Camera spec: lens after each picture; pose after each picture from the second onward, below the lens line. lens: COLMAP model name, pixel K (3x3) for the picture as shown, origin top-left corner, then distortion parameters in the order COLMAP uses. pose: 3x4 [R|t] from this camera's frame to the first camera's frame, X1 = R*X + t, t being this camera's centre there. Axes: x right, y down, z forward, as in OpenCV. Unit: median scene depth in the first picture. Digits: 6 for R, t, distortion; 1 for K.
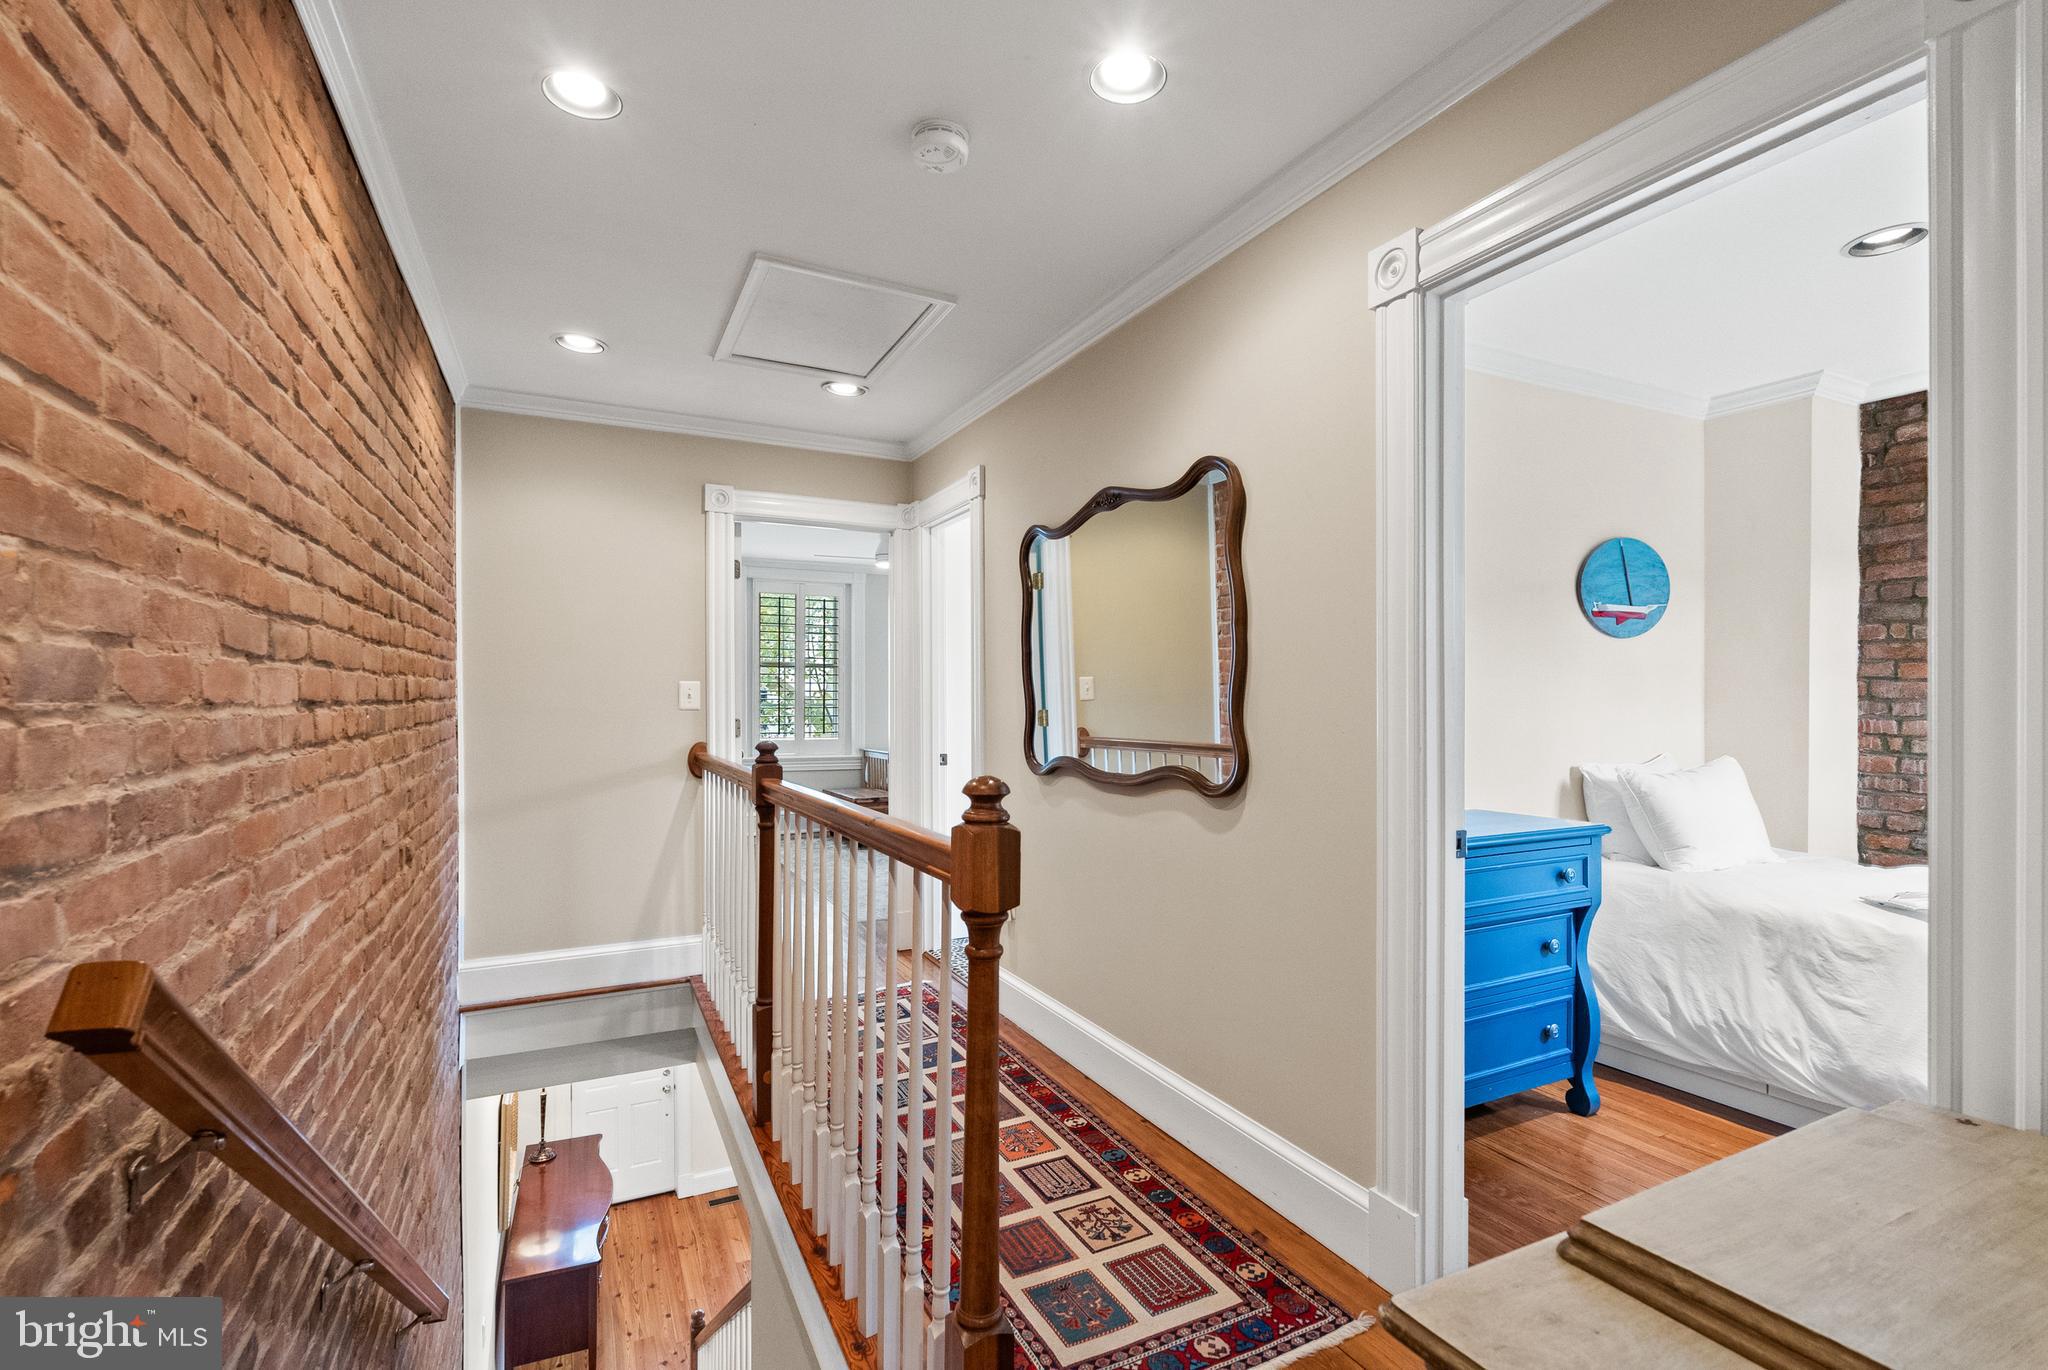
lens RADIAL K [[920.6, 0, 1027.7], [0, 920.6, 700.6], [0, 0, 1]] dist [-0.007718, 0.000295]
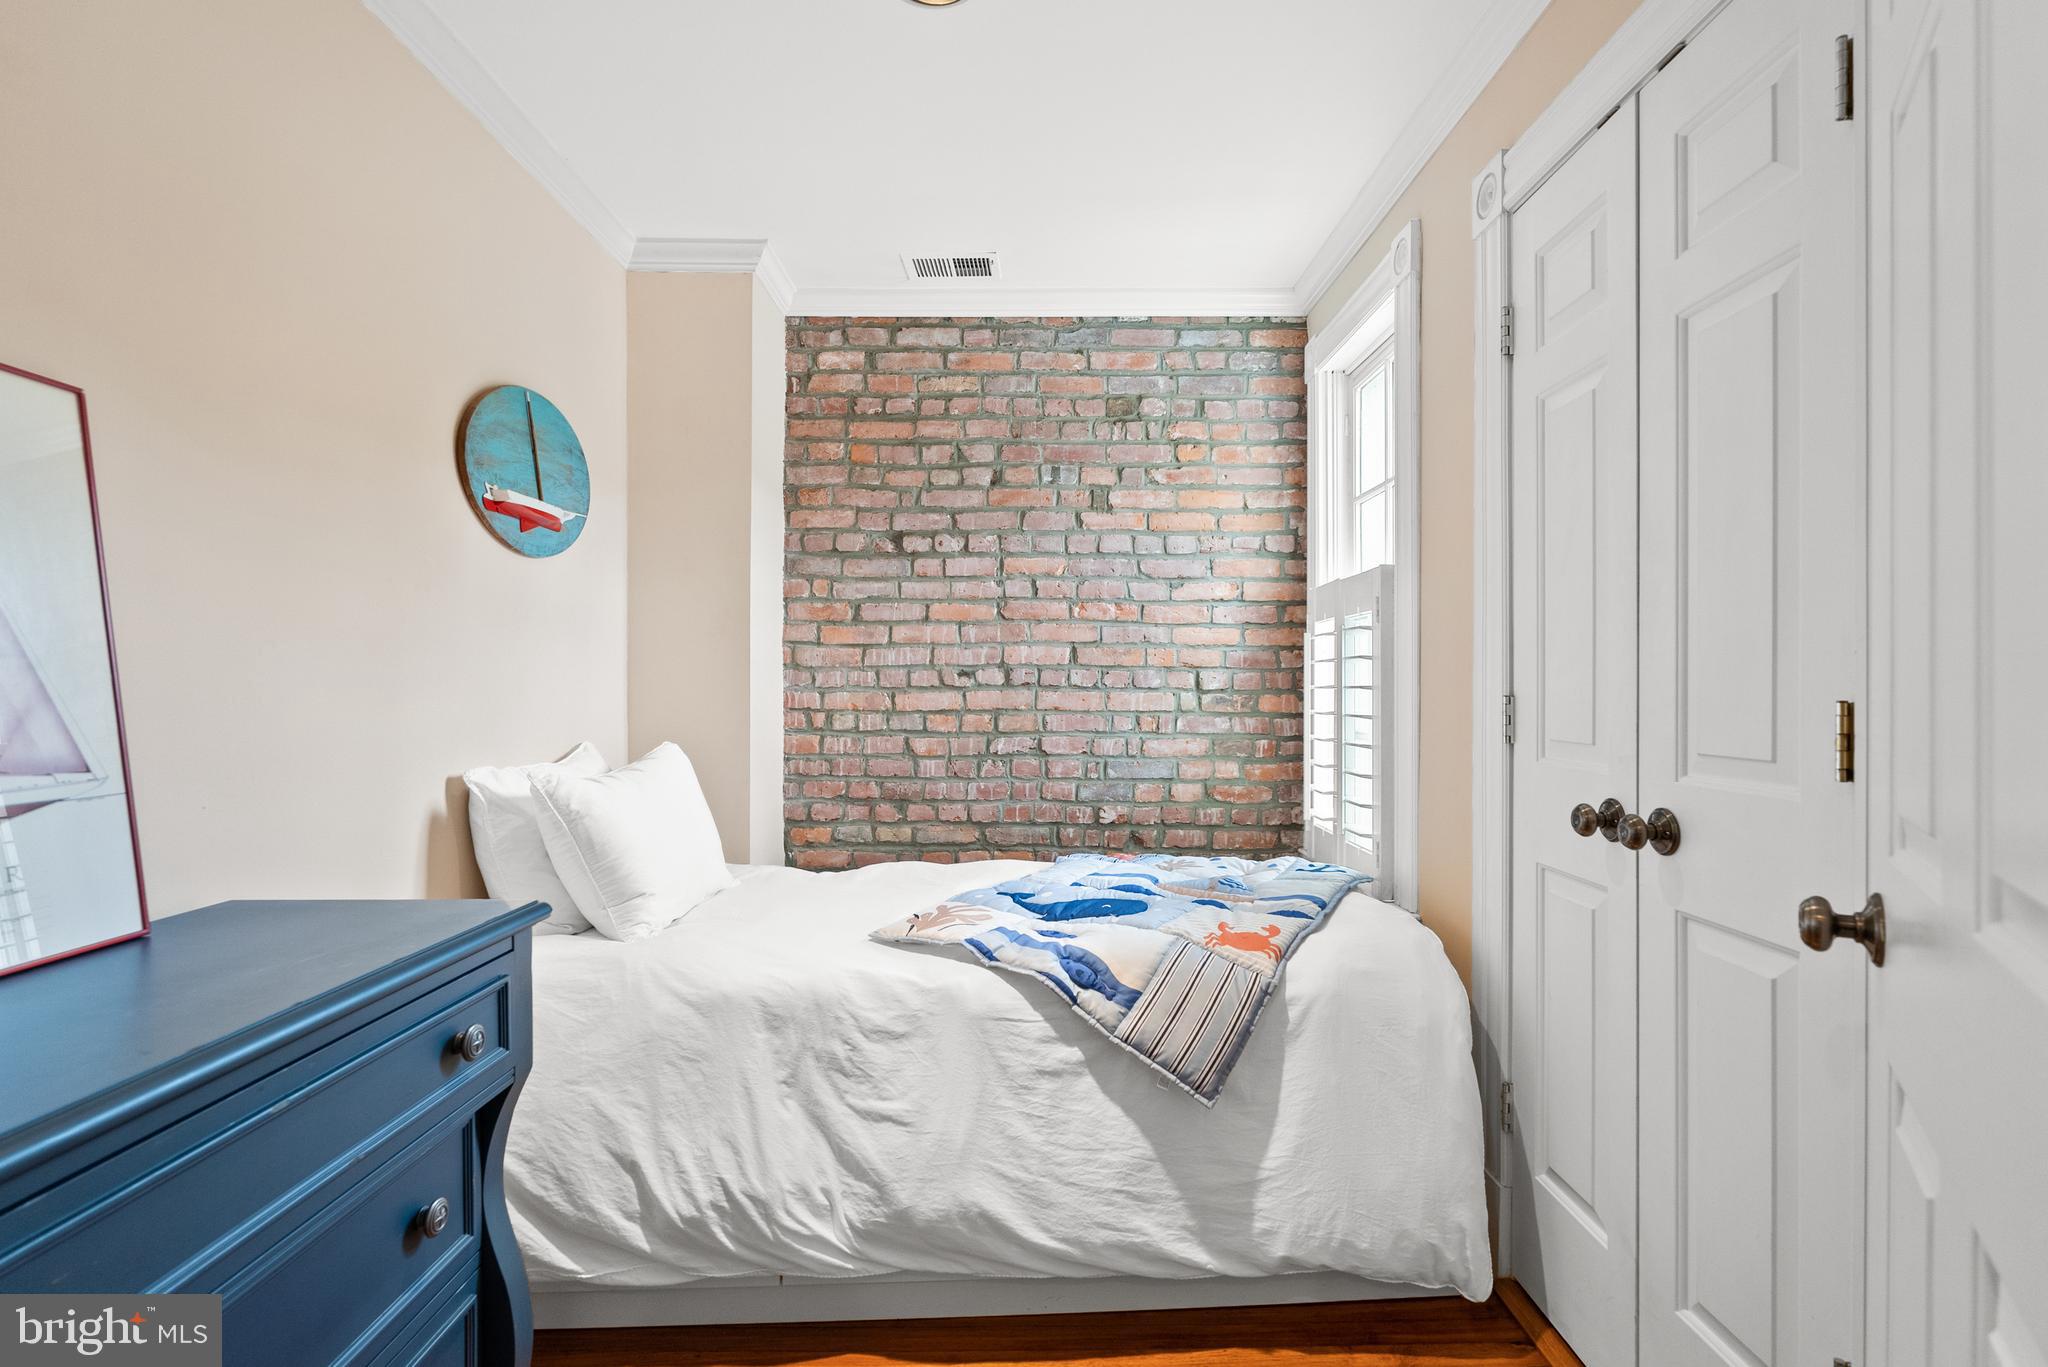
lens RADIAL K [[966.3, 0, 1024.1], [0, 966.3, 696.1], [0, 0, 1]] dist [-0.006924, 0.000334]
pose [[0.449305, -0.003682, 0.893371, 0.277209], [-0.000040, 0.999991, 0.004142, 0.026086], [-0.893378, -0.001897, 0.449301, 0.516023]]
